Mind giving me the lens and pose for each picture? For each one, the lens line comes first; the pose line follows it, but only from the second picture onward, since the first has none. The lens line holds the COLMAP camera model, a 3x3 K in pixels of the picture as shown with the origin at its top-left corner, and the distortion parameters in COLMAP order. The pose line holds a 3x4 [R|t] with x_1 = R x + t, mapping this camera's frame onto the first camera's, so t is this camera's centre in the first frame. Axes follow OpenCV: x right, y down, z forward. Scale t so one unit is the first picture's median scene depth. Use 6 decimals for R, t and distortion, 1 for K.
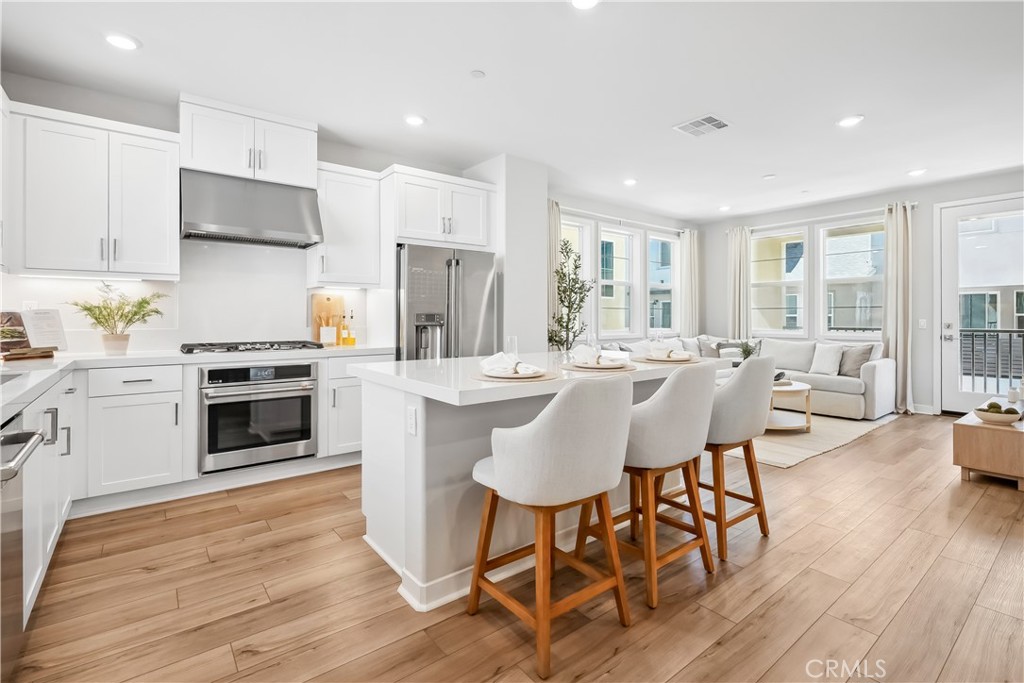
lens RADIAL K [[477.0, 0, 505.4], [0, 477.0, 320.1], [0, 0, 1]] dist [-0.003218, -0.000044]
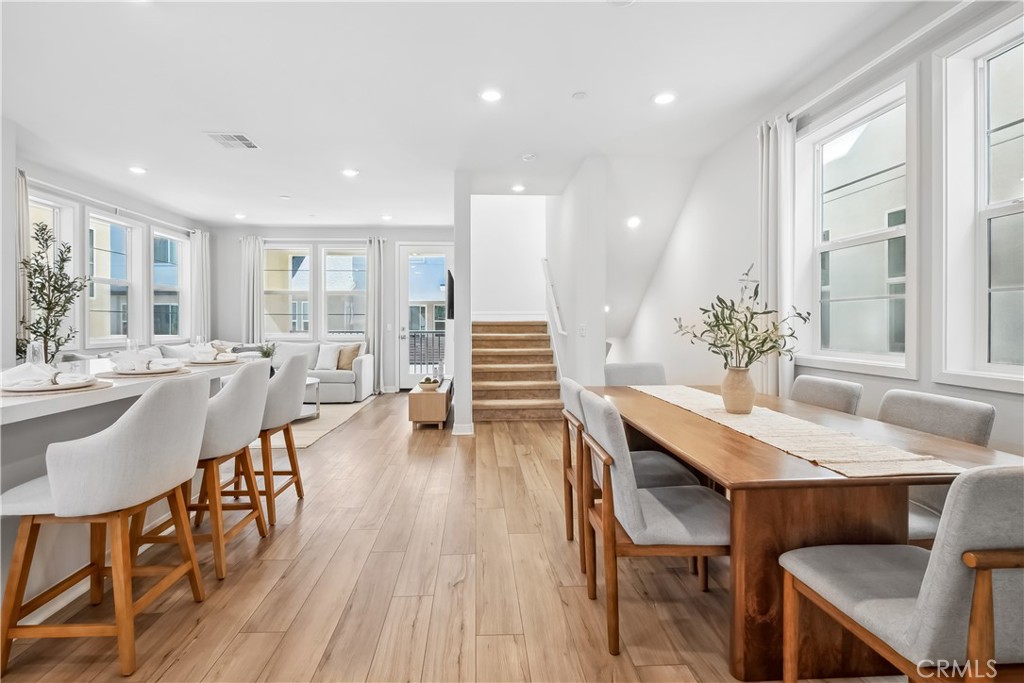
lens RADIAL K [[477.0, 0, 505.4], [0, 477.0, 320.1], [0, 0, 1]] dist [-0.003218, -0.000044]
pose [[0.564833, 0.006281, 0.825181, -0.093749], [0.002781, 0.999951, -0.009515, 0.000730], [-0.825200, 0.007670, 0.564788, -0.075260]]
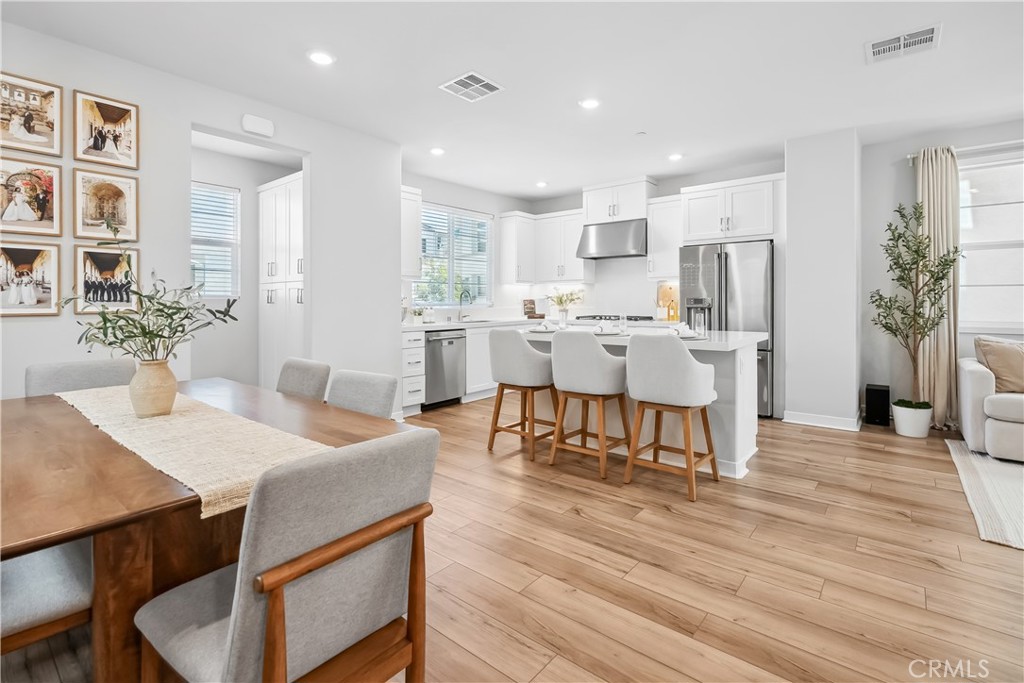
lens RADIAL K [[472.4, 0, 511.3], [0, 472.4, 301.8], [0, 0, 1]] dist [-0.000766, -0.000015]
pose [[0.228141, 0.001077, -0.973627, 0.759394], [-0.000881, 0.999999, 0.000900, -0.003830], [0.973628, 0.000652, 0.228142, 0.172156]]
